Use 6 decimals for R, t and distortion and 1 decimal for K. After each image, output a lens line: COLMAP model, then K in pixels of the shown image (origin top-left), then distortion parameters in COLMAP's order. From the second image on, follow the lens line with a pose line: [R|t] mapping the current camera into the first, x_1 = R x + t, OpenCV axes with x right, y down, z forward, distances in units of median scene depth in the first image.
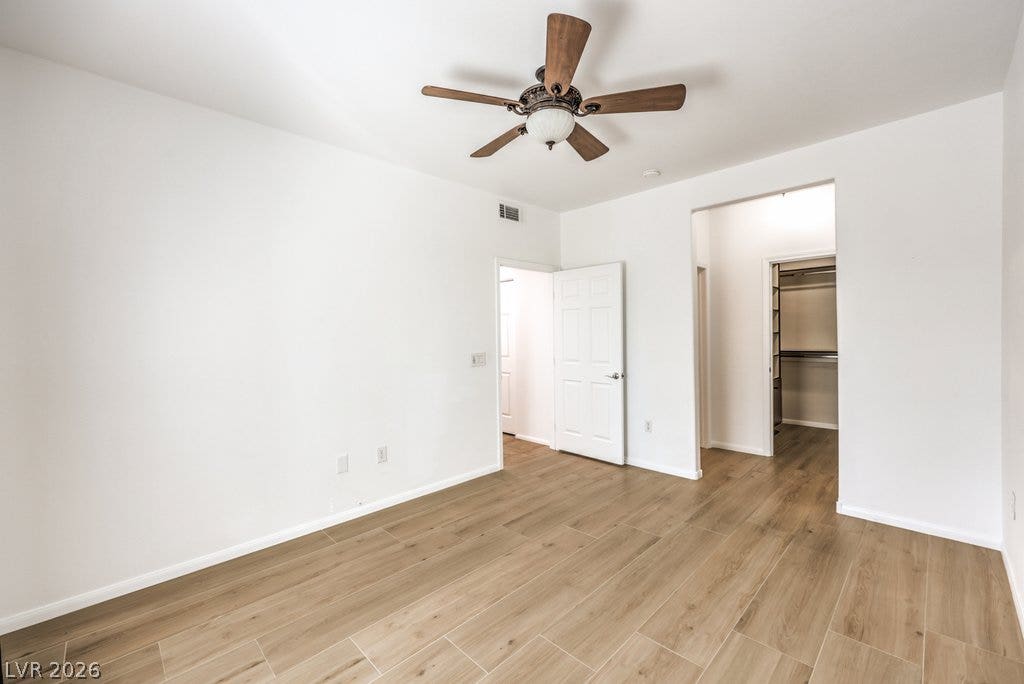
lens RADIAL K [[421.8, 0, 517.2], [0, 421.8, 338.7], [0, 0, 1]] dist [0.001306, 0.000315]
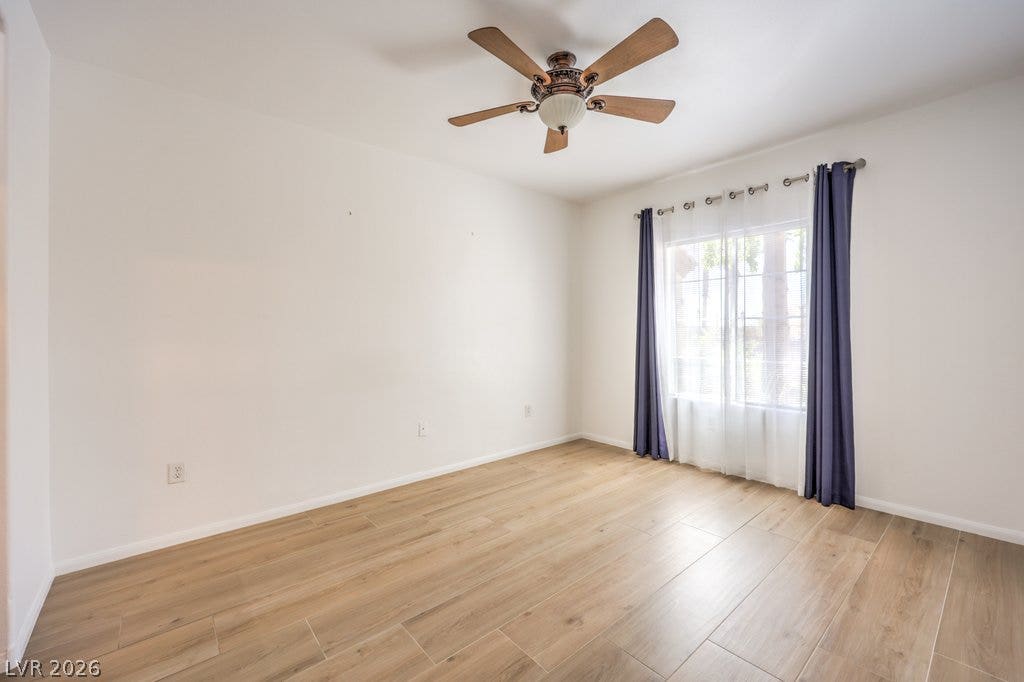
lens RADIAL K [[421.8, 0, 517.2], [0, 421.8, 337.7], [0, 0, 1]] dist [0.001306, 0.000315]
pose [[-0.997072, 0.026986, 0.071546, 0.123311], [0.028943, 0.999231, 0.026461, 0.012218], [-0.070777, 0.028455, -0.997086, 1.970570]]
